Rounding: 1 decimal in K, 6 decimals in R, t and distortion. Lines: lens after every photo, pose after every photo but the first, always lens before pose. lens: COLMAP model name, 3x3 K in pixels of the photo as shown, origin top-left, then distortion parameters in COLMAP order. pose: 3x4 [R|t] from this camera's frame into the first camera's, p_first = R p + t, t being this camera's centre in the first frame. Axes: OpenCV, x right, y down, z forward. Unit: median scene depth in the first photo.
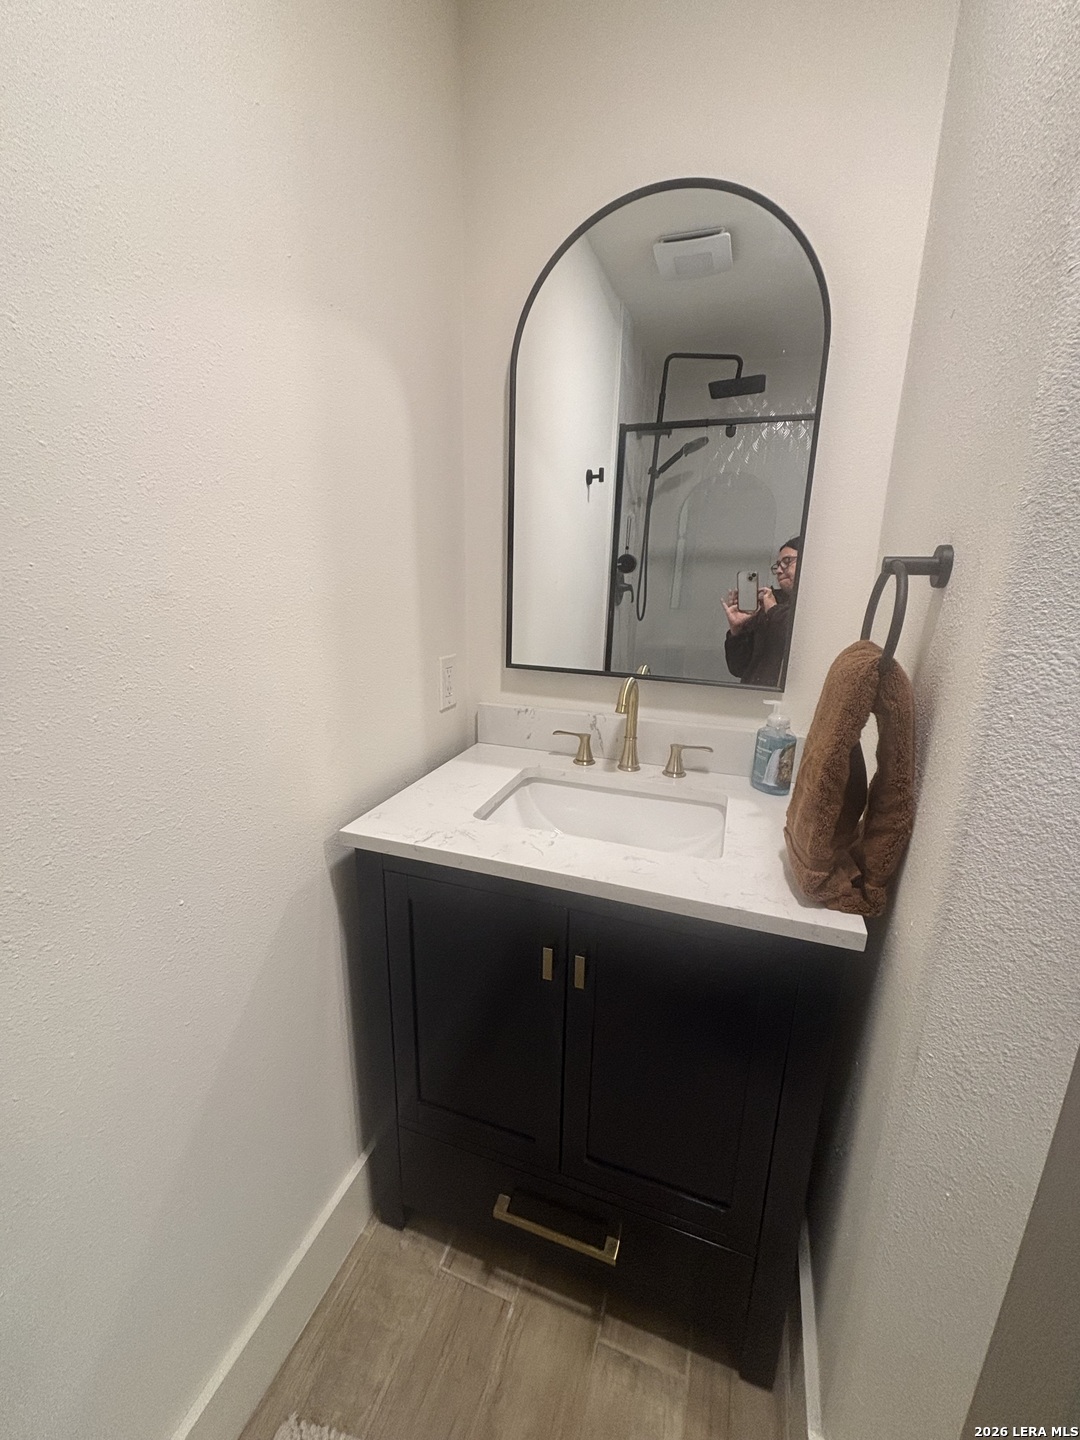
lens RADIAL K [[577.1, 0, 542.9], [0, 577.1, 718.2], [0, 0, 1]] dist [0.002442, -0.000538]
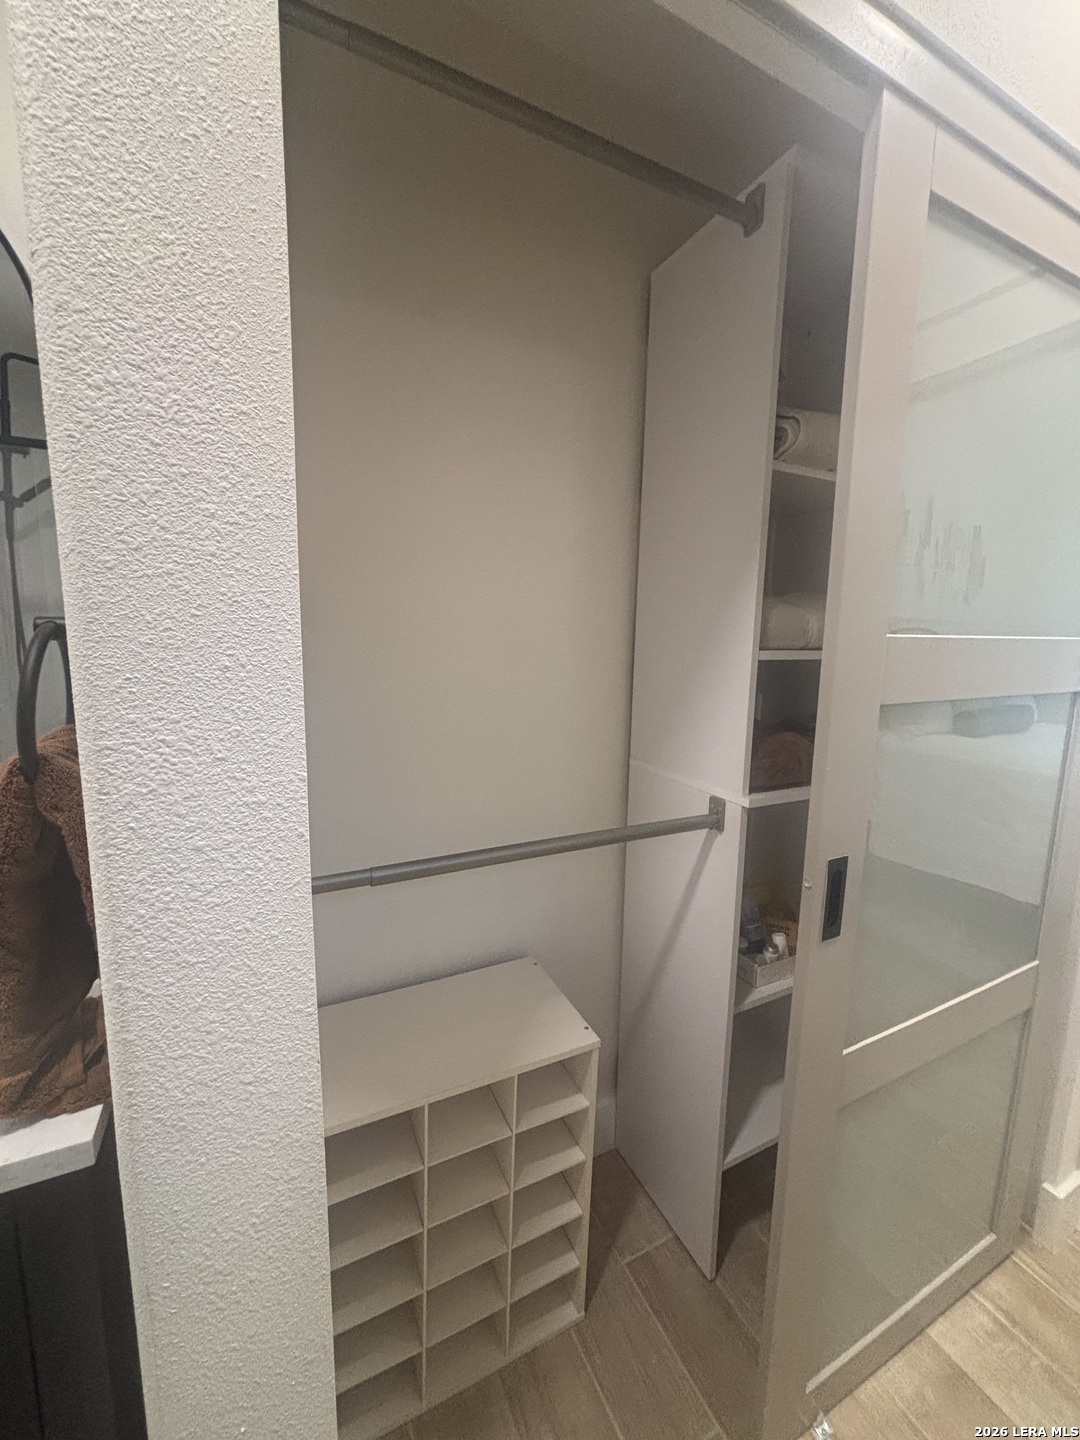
lens RADIAL K [[577.1, 0, 542.9], [0, 577.1, 718.2], [0, 0, 1]] dist [0.002442, -0.000538]
pose [[0.695217, -0.108705, 0.710532, 0.671902], [0.172160, 0.984909, -0.017767, -0.036243], [-0.697878, 0.134677, 0.703440, 0.063787]]
